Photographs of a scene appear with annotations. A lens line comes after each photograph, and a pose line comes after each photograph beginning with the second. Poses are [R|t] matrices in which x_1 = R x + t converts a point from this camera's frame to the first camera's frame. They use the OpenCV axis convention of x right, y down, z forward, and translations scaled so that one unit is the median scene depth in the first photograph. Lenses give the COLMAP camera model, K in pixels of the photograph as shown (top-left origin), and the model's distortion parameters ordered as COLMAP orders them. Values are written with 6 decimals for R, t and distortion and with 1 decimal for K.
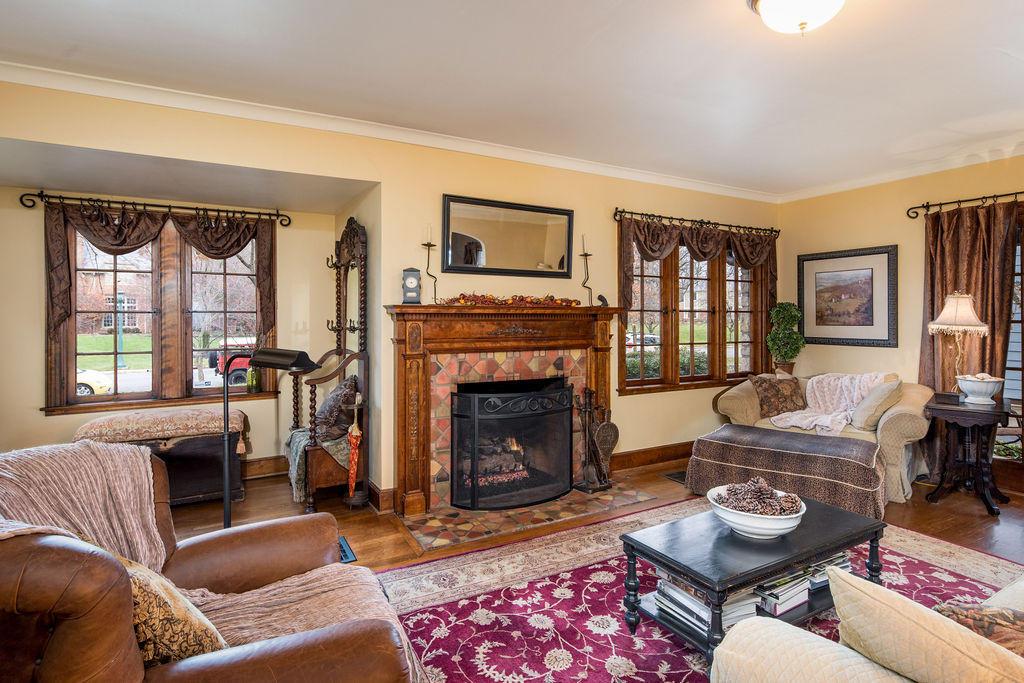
lens RADIAL K [[524.1, 0, 512.7], [0, 524.1, 317.1], [0, 0, 1]] dist [0.010299, 0.000455]
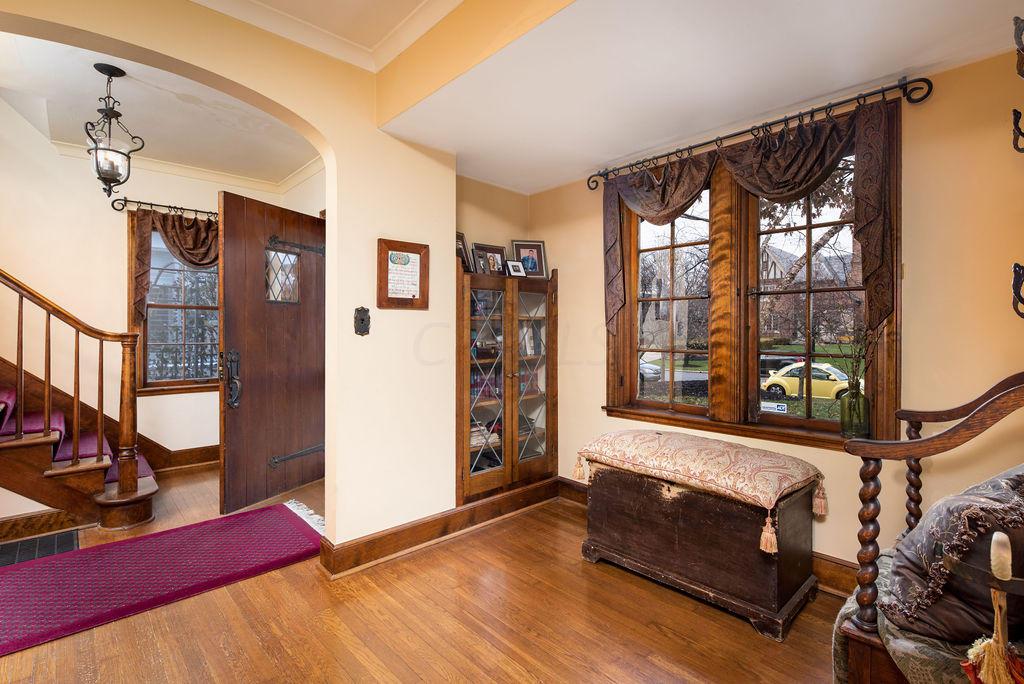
lens RADIAL K [[486.7, 0, 510.9], [0, 486.7, 327.7], [0, 0, 1]] dist [0.000099, 0.000070]
pose [[0.228915, -0.006730, -0.973423, -0.102526], [-0.000945, 0.999974, -0.007136, 0.039045], [0.973446, 0.002553, 0.228903, 0.608417]]
